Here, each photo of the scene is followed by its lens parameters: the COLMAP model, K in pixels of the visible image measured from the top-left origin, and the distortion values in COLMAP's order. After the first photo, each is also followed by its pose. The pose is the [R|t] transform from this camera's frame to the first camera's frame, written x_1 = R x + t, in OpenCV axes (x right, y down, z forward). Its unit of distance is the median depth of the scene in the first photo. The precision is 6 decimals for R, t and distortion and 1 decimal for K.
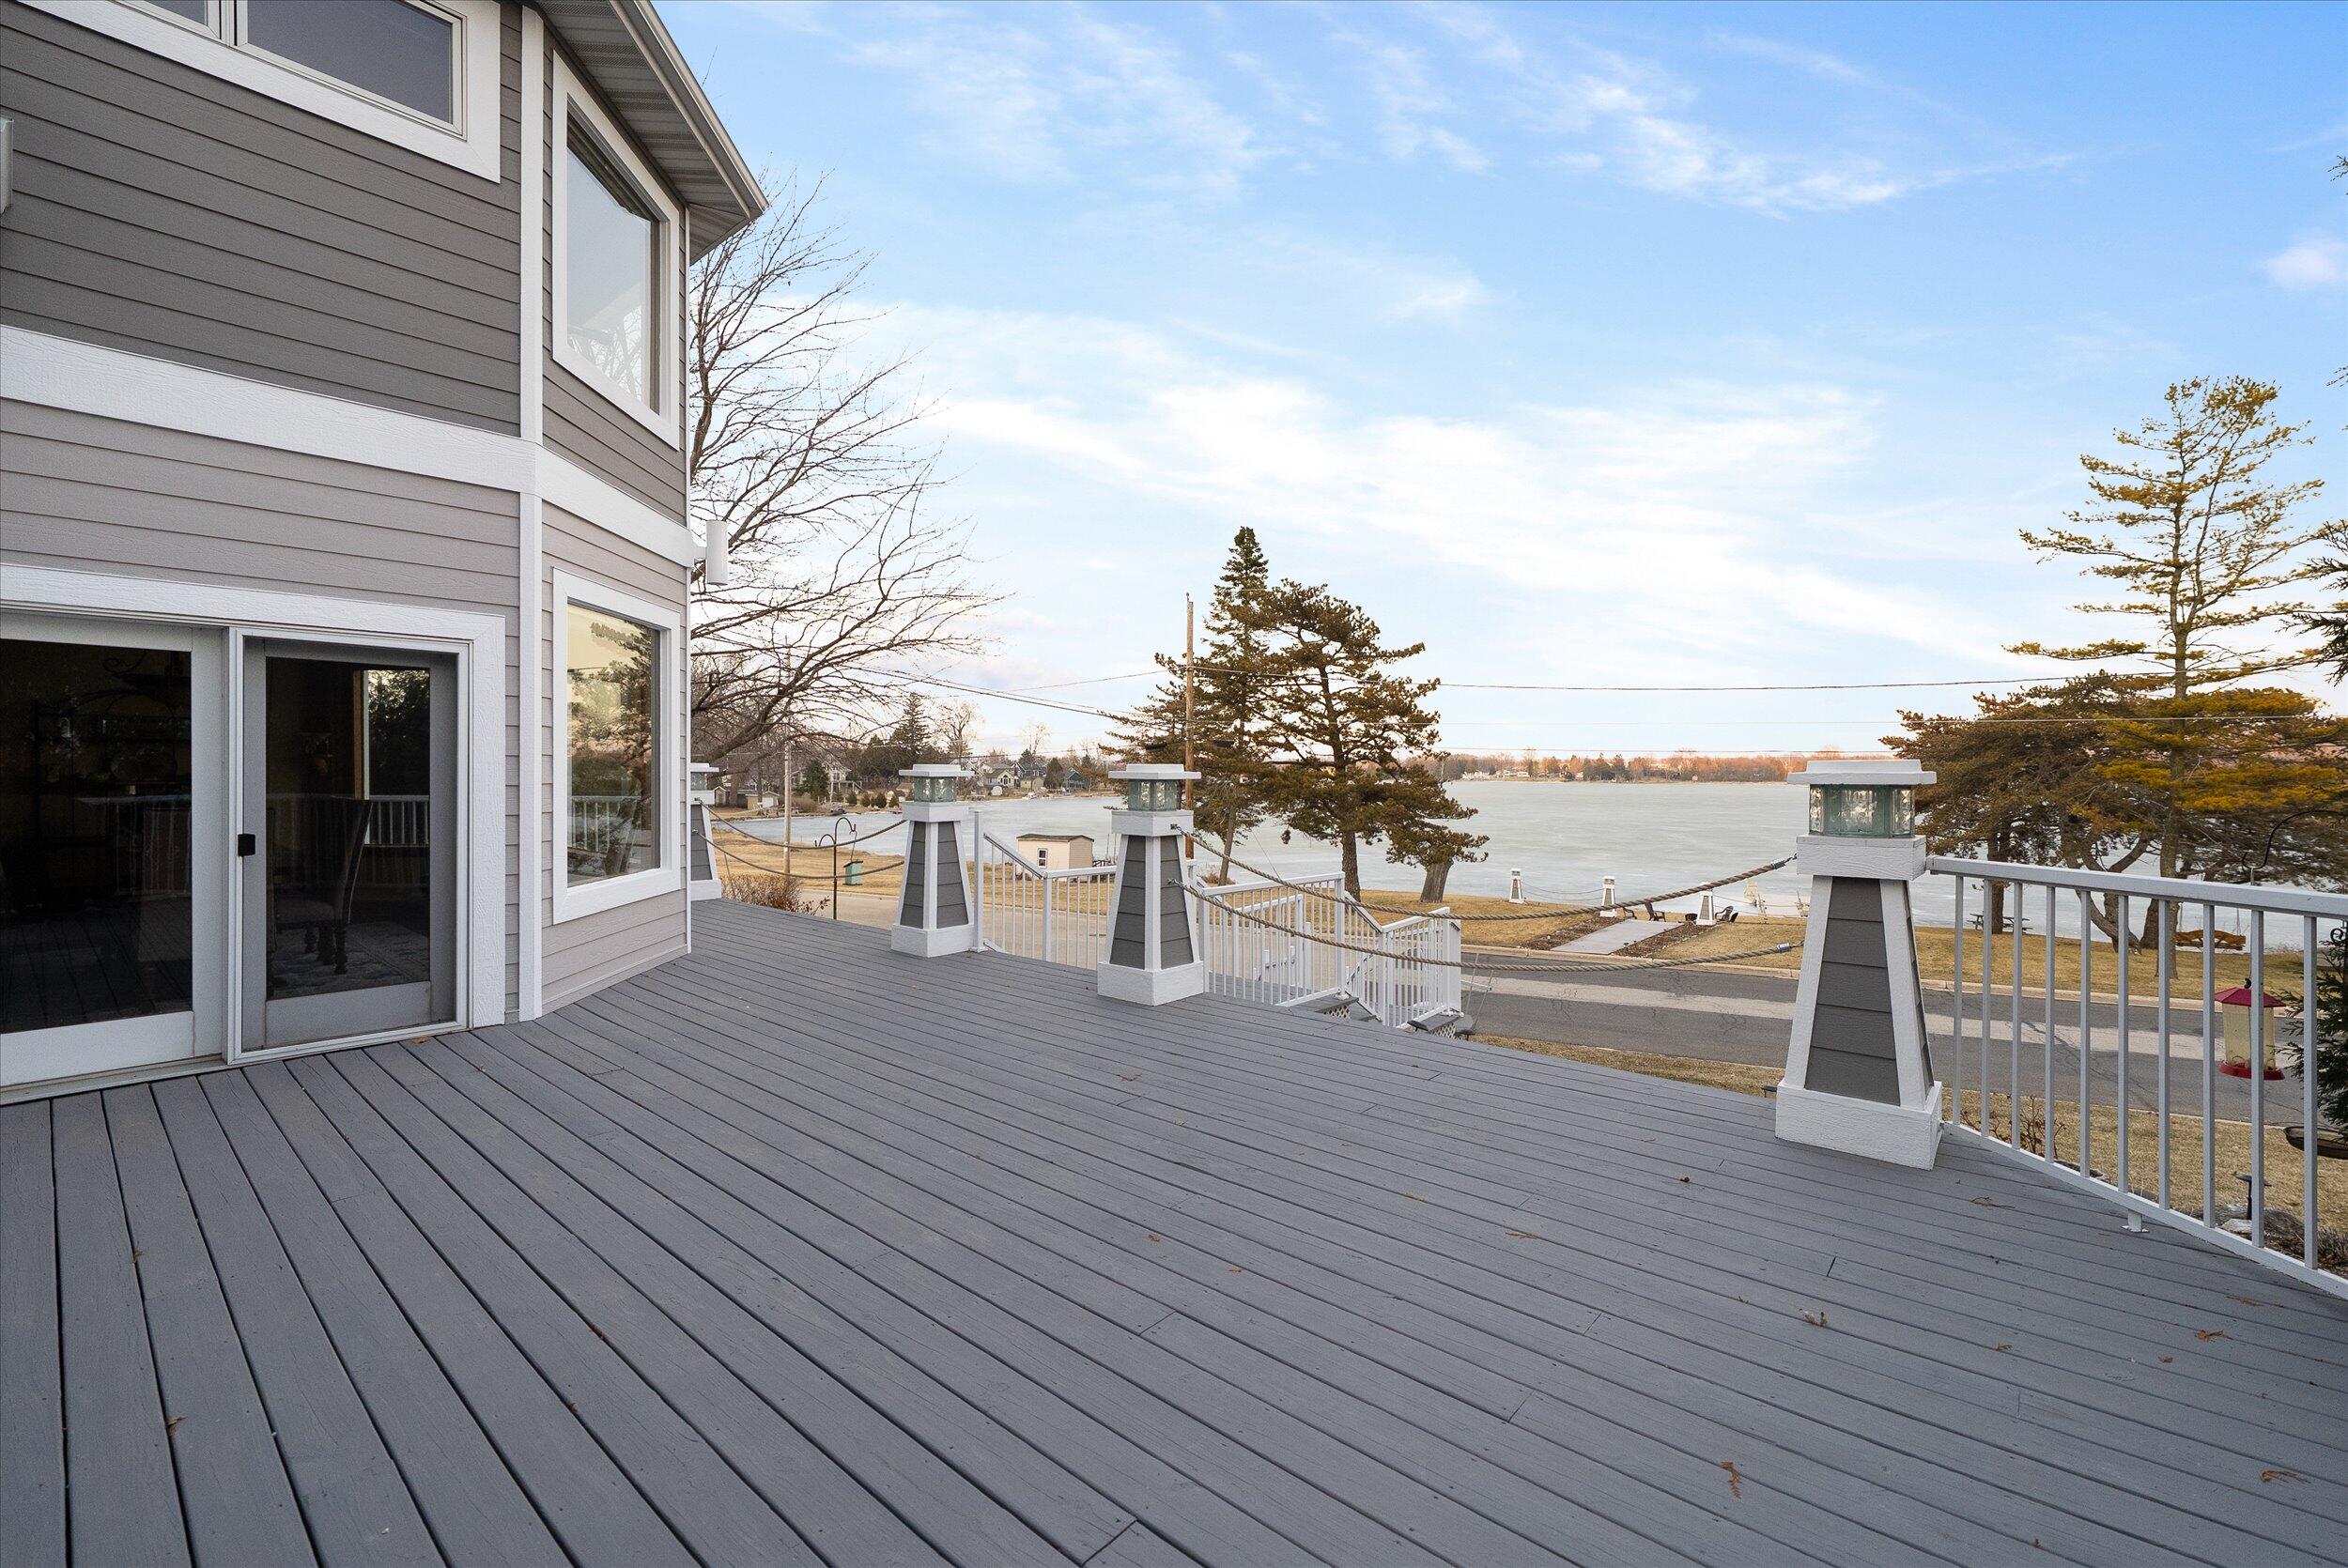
lens RADIAL K [[993.1, 0, 1174.0], [0, 993.1, 784.0], [0, 0, 1]] dist [0.002984, 0.000881]
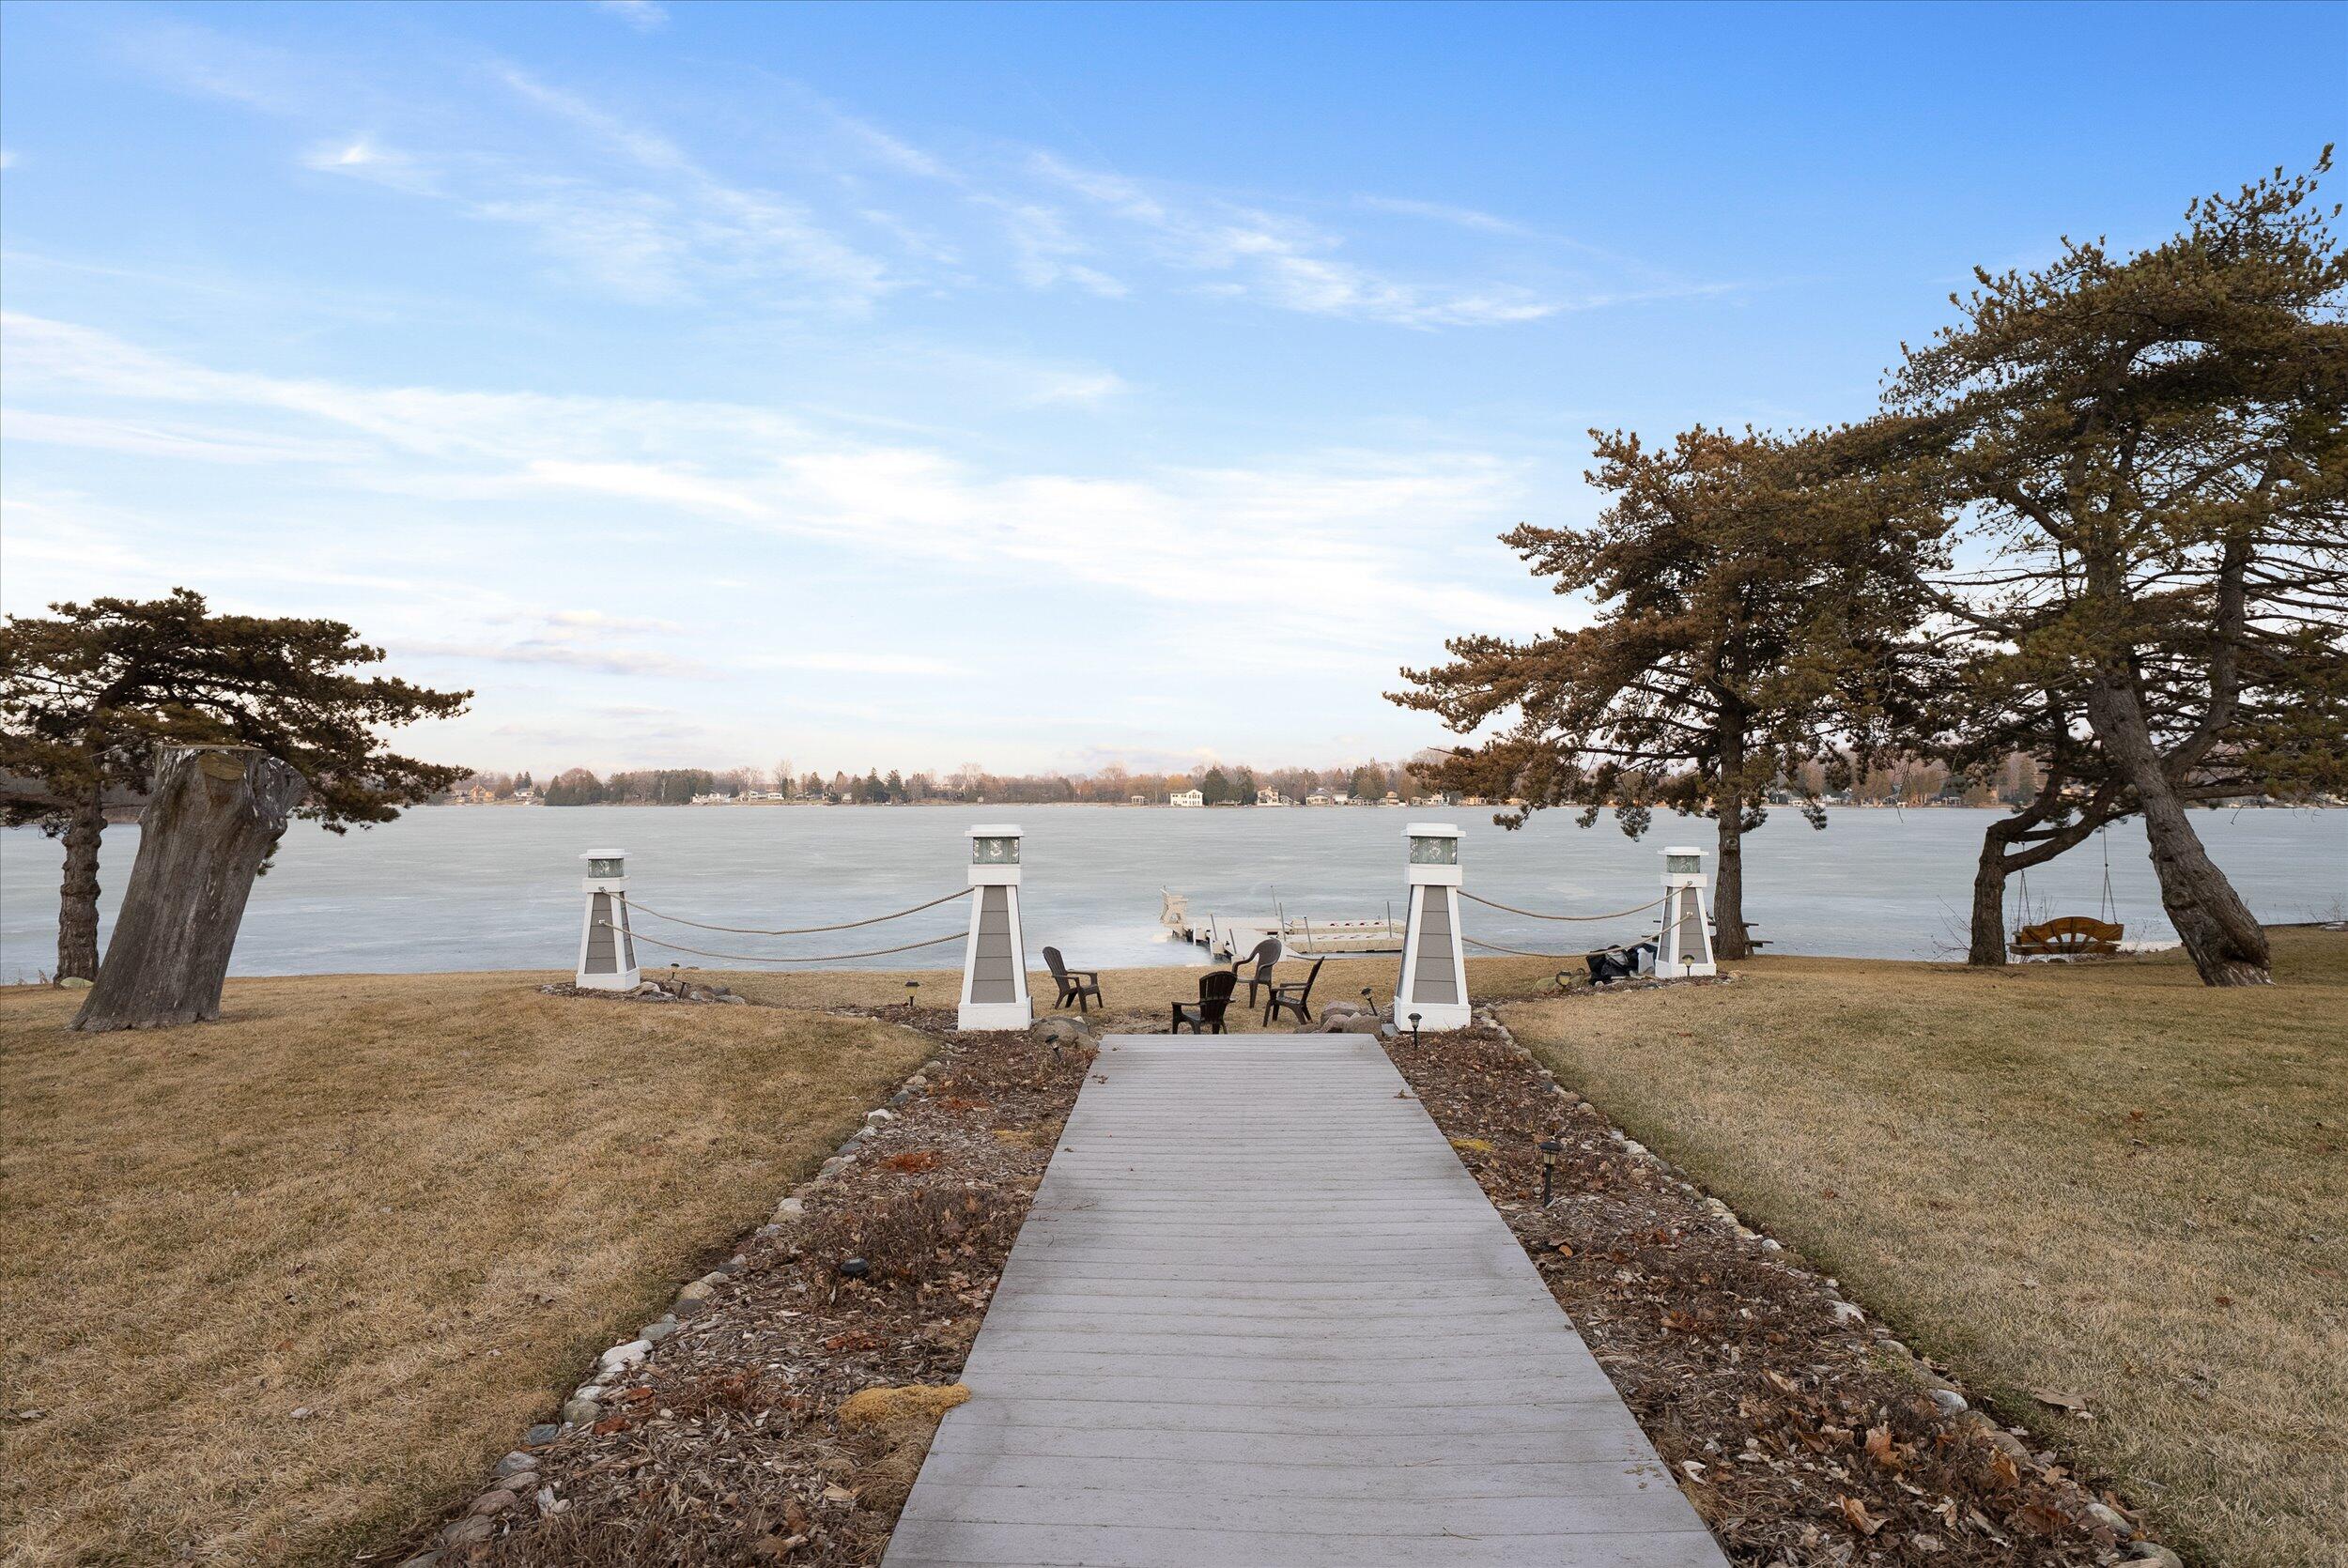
lens RADIAL K [[1327.2, 0, 1174.0], [0, 1327.2, 784.0], [0, 0, 1]] dist [0.007175, 0.000363]
pose [[0.808672, -0.000515, 0.588259, 0.266249], [0.012645, 0.999784, -0.016508, 0.076922], [-0.588124, 0.020788, 0.808504, 0.657761]]
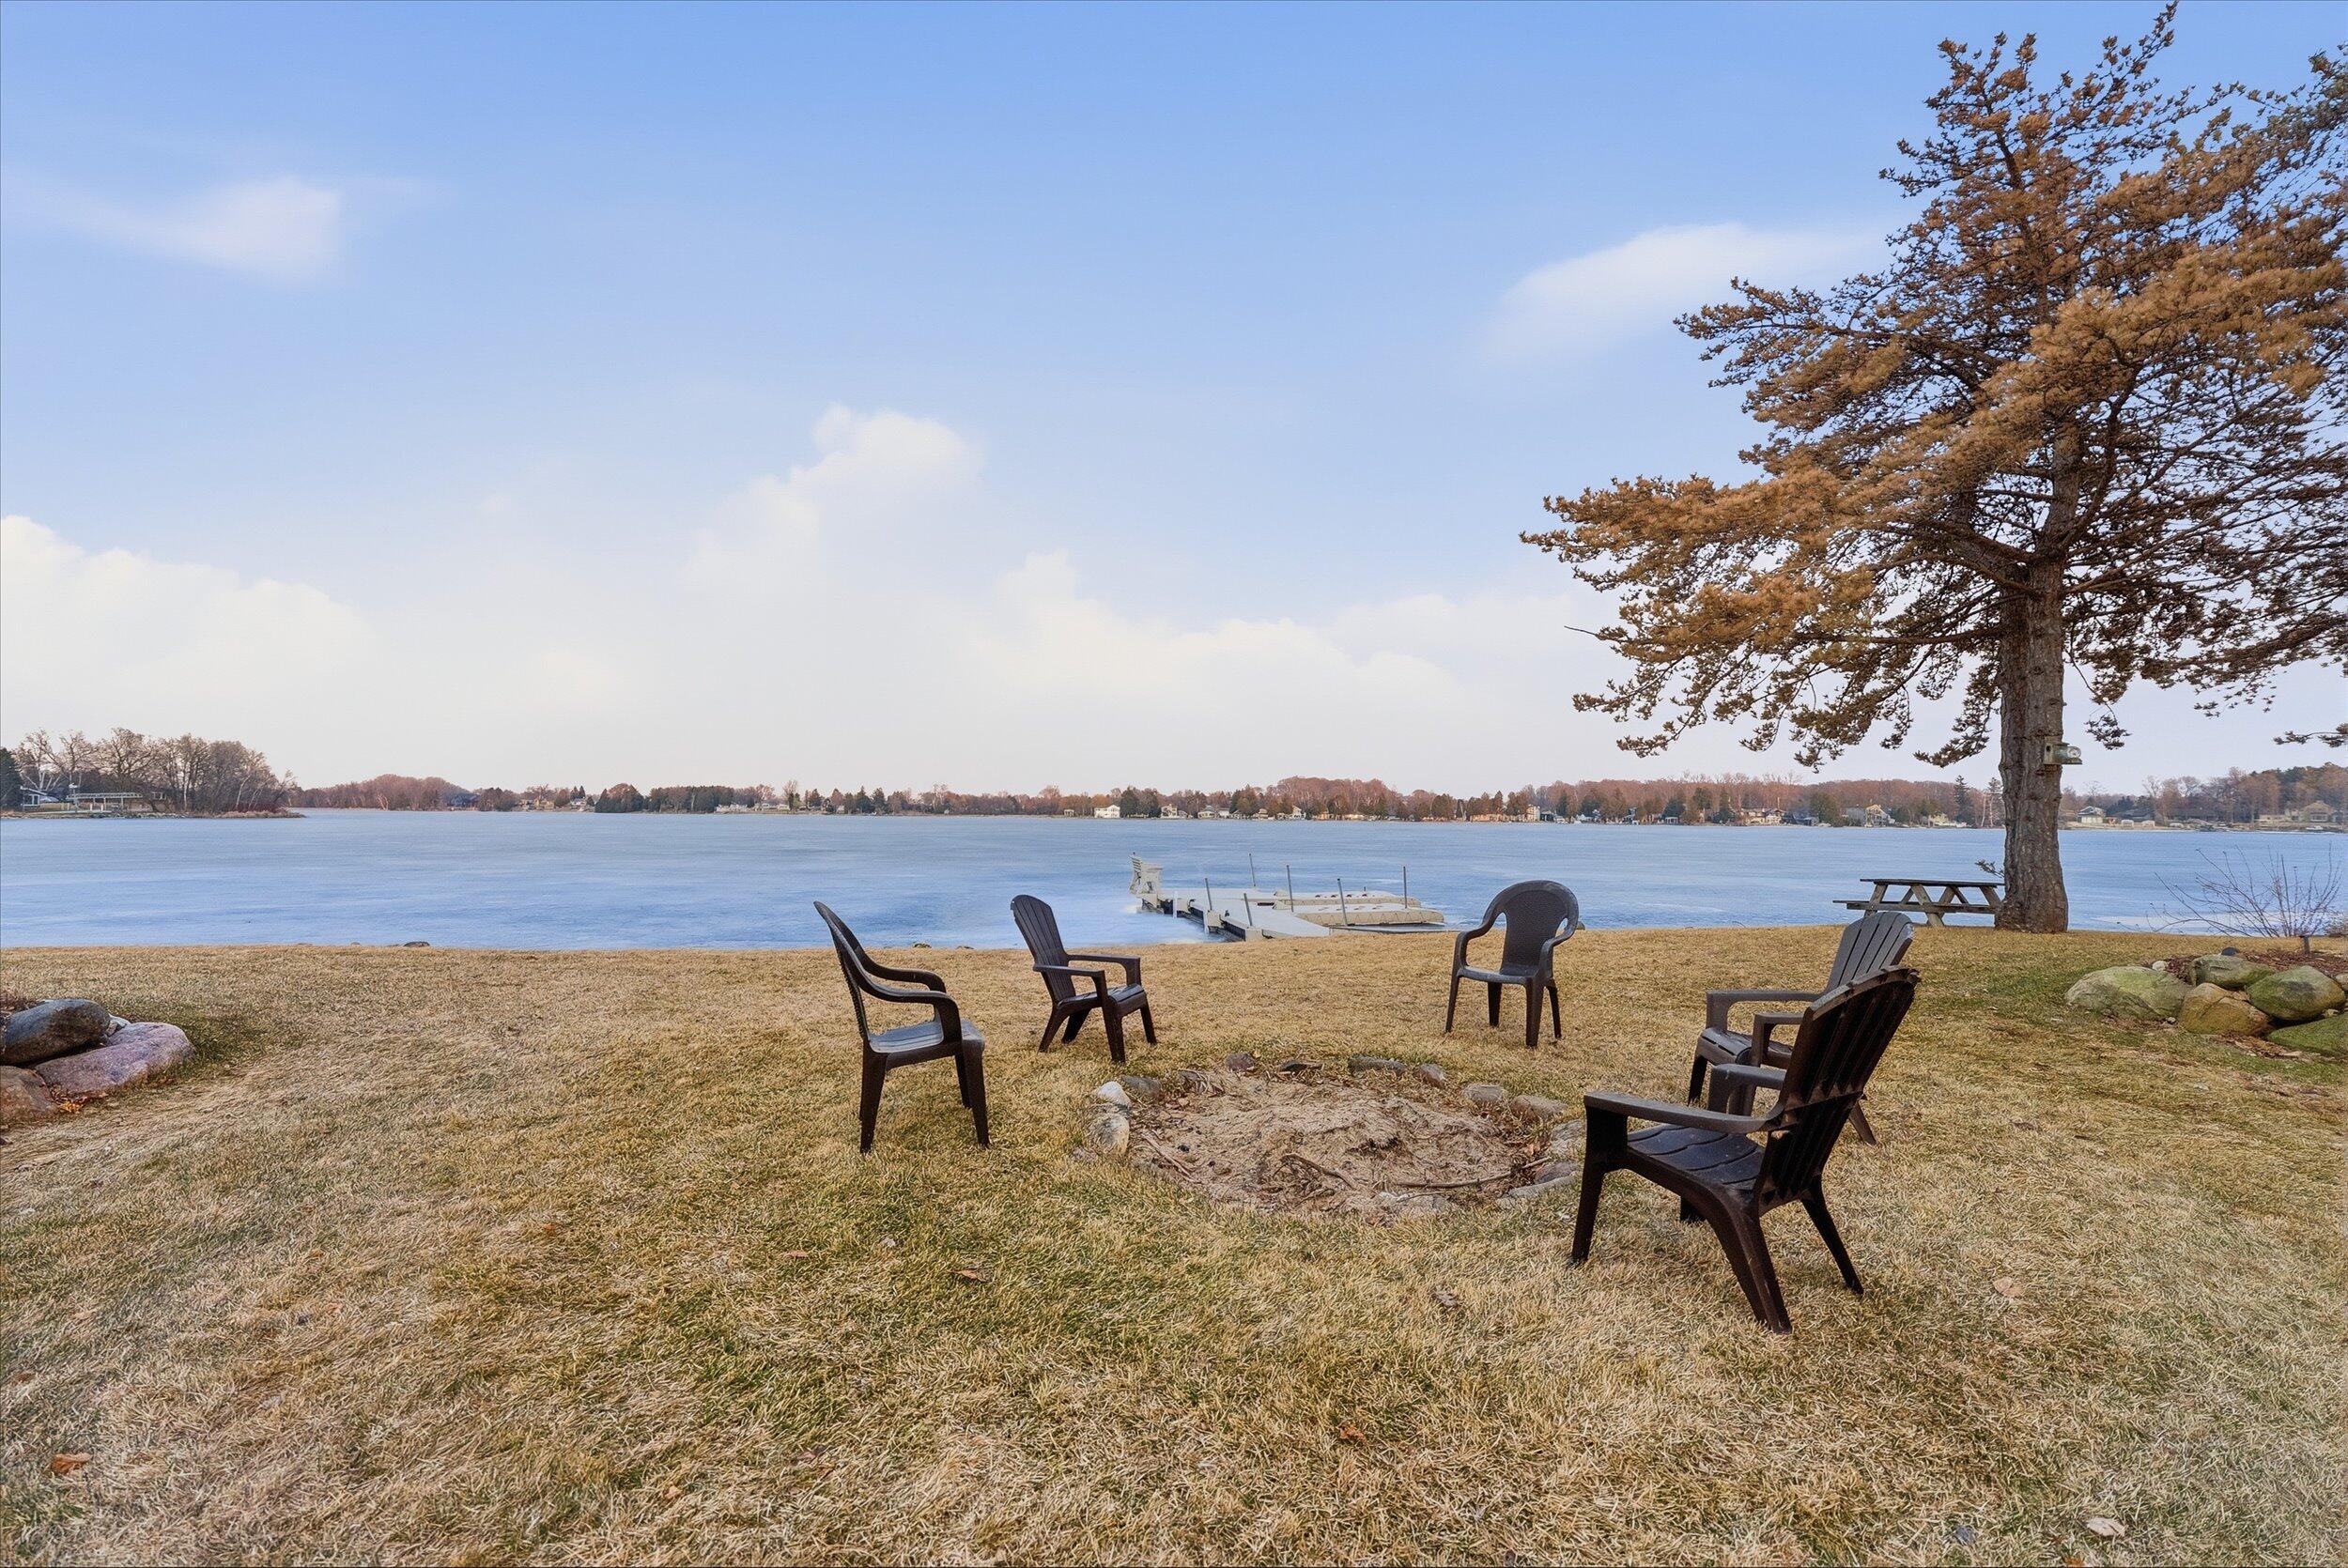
lens RADIAL K [[1014.0, 0, 1174.0], [0, 1014.0, 784.0], [0, 0, 1]] dist [0.001089, 0.000280]
pose [[0.761949, 0.019088, 0.647356, 0.305582], [0.003250, 0.999440, -0.033295, 0.086205], [-0.647629, 0.027473, 0.761460, 0.726109]]
